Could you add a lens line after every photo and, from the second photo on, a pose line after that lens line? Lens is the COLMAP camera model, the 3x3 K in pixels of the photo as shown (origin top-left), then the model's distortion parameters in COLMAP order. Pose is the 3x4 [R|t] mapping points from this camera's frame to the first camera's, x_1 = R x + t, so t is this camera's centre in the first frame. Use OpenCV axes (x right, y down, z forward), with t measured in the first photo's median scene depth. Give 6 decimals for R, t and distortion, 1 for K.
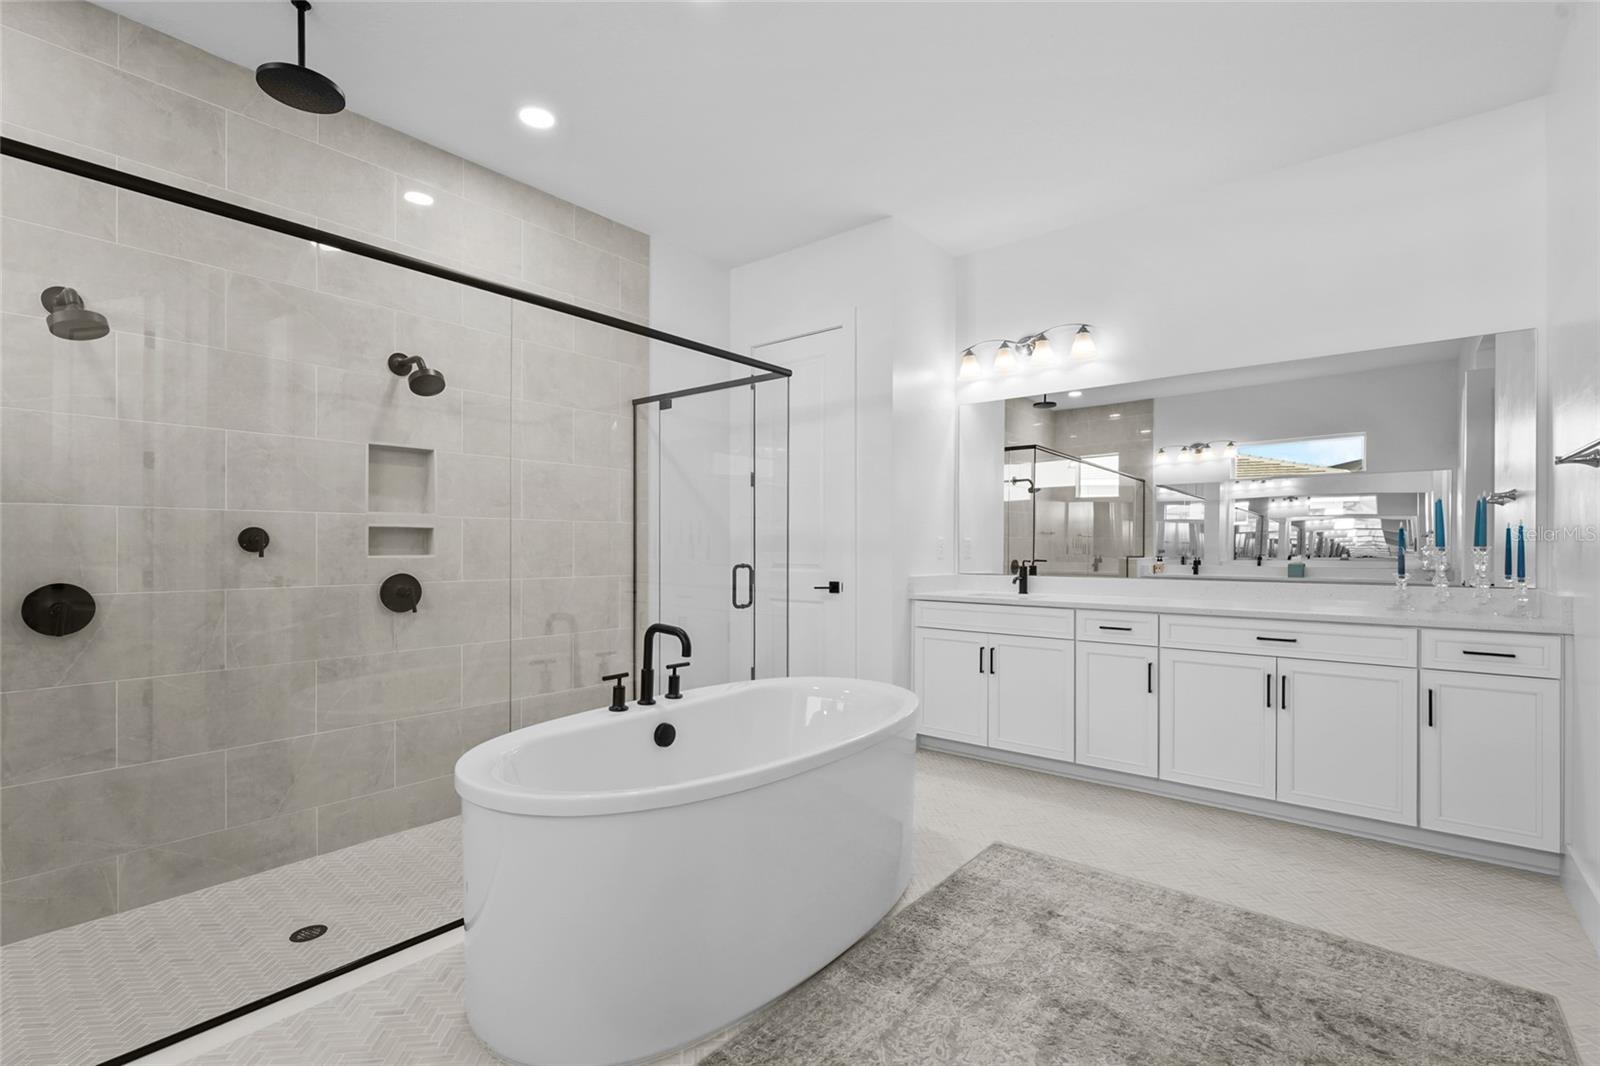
lens RADIAL K [[723.5, 0, 799.4], [0, 723.5, 542.9], [0, 0, 1]] dist [-0.001974, 0.001188]
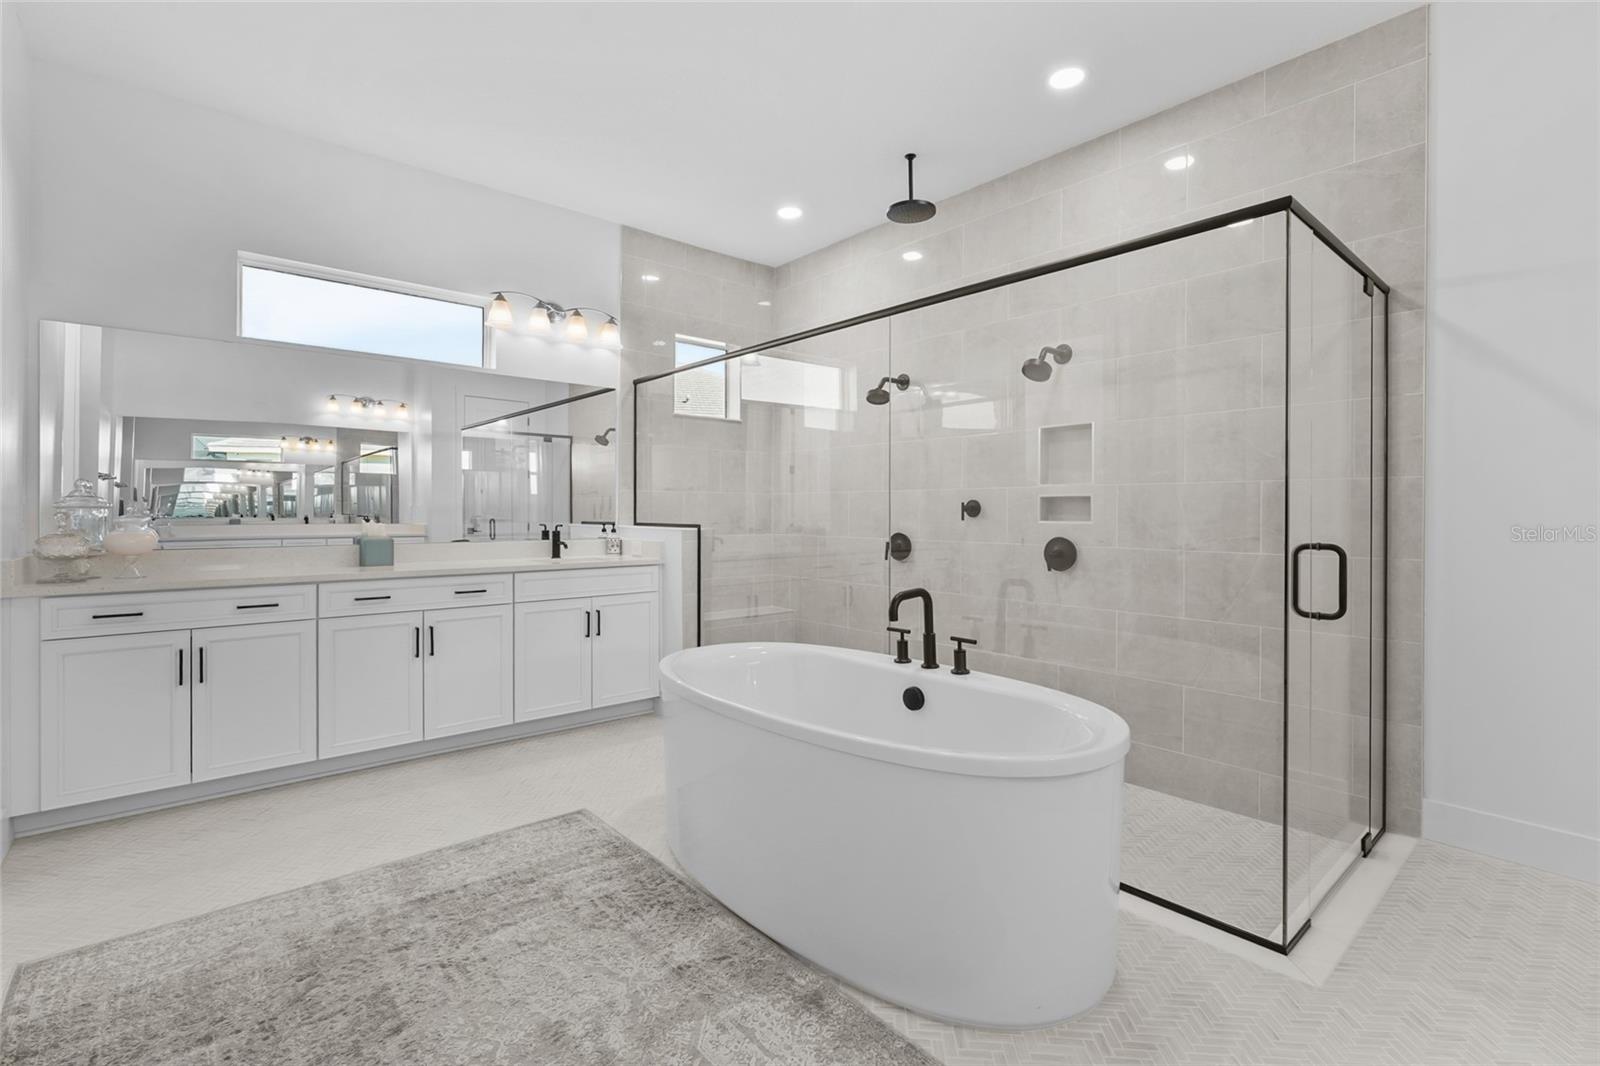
lens RADIAL K [[723.5, 0, 792.6], [0, 723.5, 510.4], [0, 0, 1]] dist [-0.001974, 0.001188]
pose [[-0.170985, -0.005112, -0.985260, 0.665436], [0.001276, 0.999985, -0.005410, 0.005888], [0.985273, -0.002182, -0.170975, 0.796248]]
